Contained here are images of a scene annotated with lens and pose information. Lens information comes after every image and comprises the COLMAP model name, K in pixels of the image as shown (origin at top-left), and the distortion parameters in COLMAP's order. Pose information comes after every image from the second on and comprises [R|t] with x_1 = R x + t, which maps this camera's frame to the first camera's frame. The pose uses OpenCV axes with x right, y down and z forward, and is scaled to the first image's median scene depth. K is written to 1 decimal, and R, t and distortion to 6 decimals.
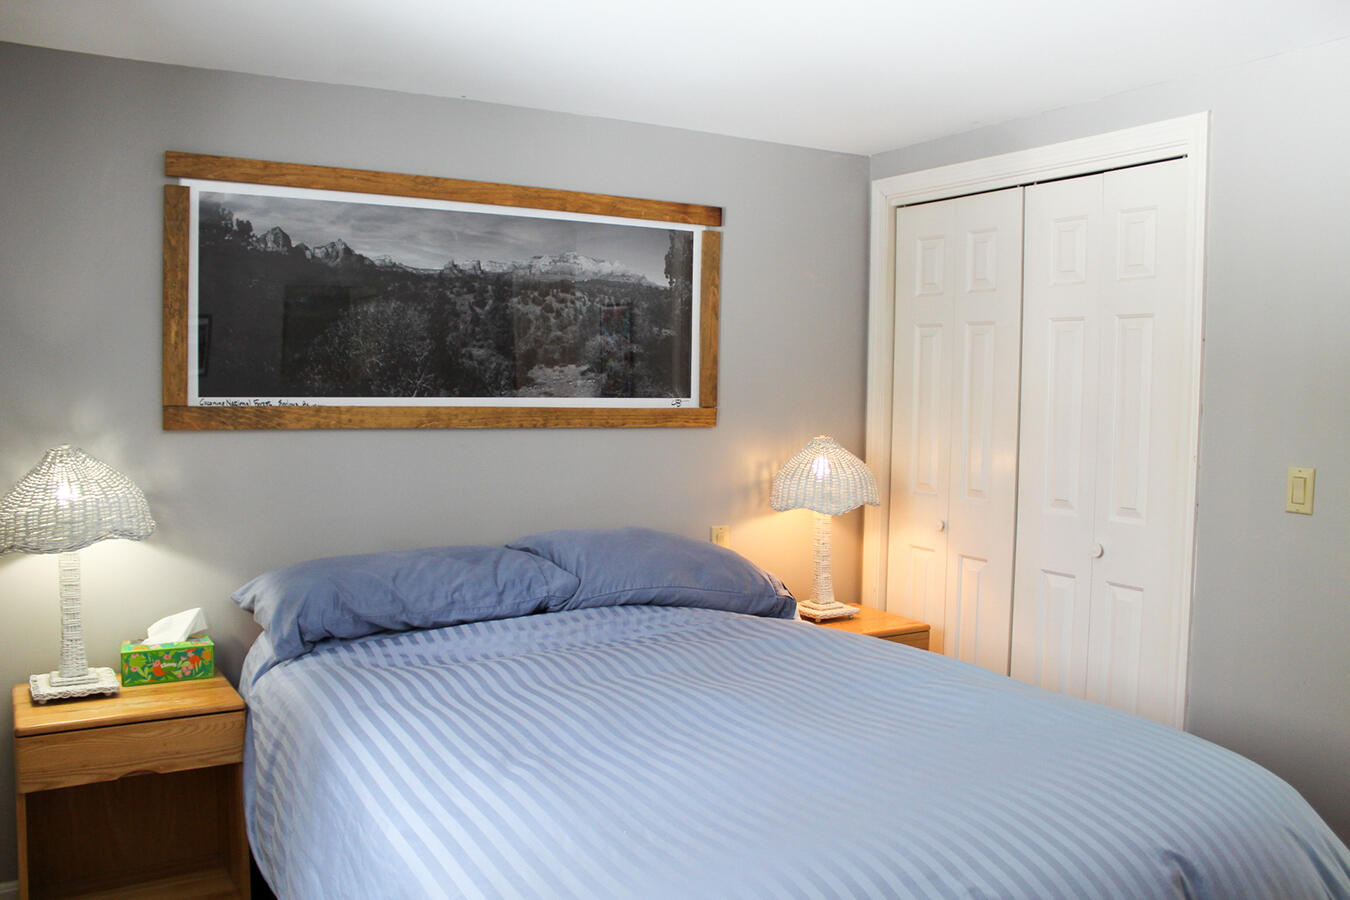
lens RADIAL K [[1159.6, 0, 675.0], [0, 1159.6, 450.0], [0, 0, 1]] dist [-0.152673, 0.136317]
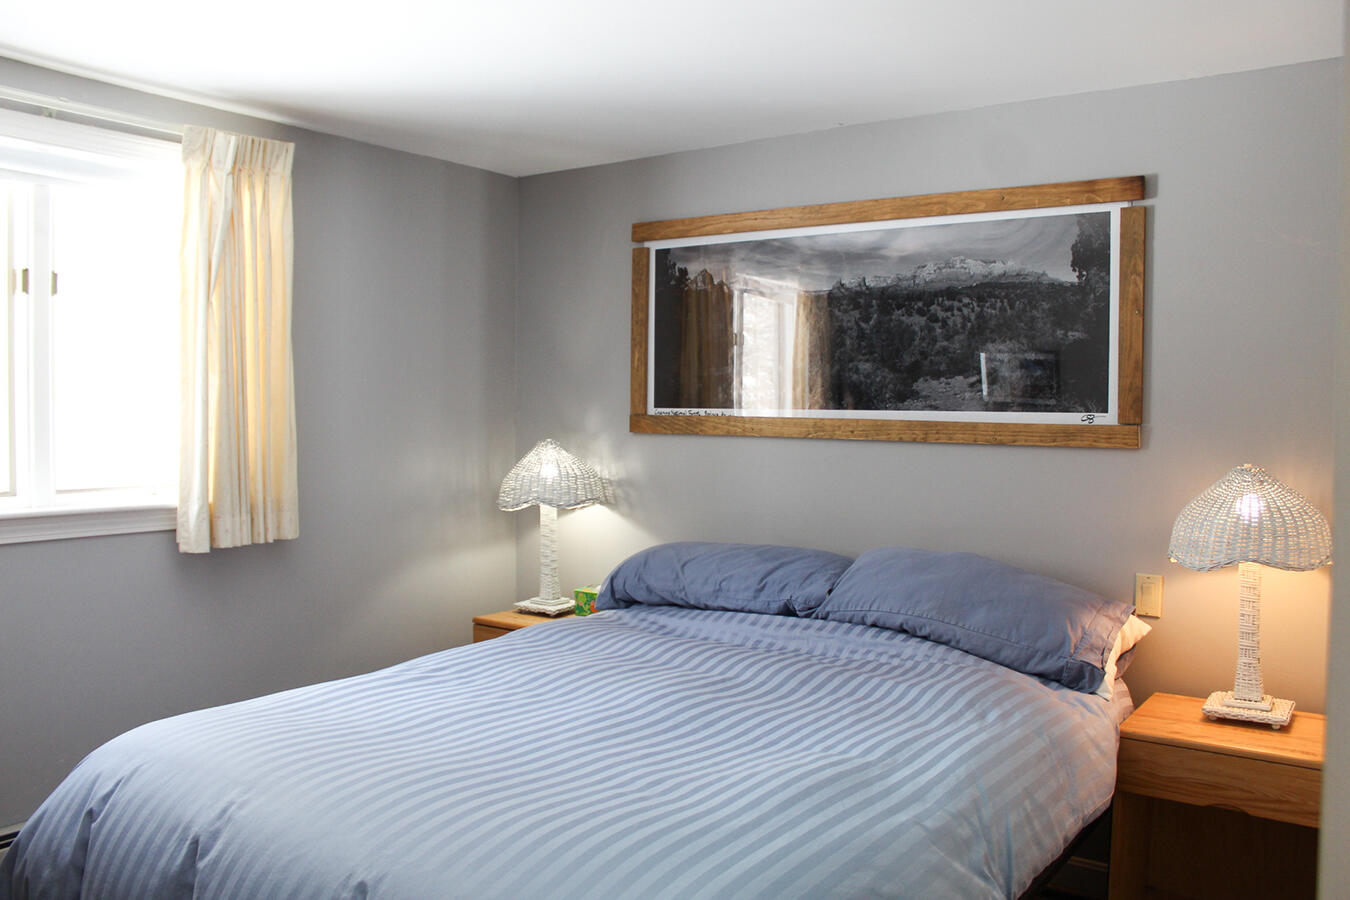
lens RADIAL K [[1159.6, 0, 675.0], [0, 1159.6, 450.0], [0, 0, 1]] dist [-0.152673, 0.136317]
pose [[0.386035, 0.027226, -0.922082, 0.697813], [-0.055682, 0.998430, 0.006169, -0.006892], [0.920802, 0.048961, 0.386945, 0.439396]]
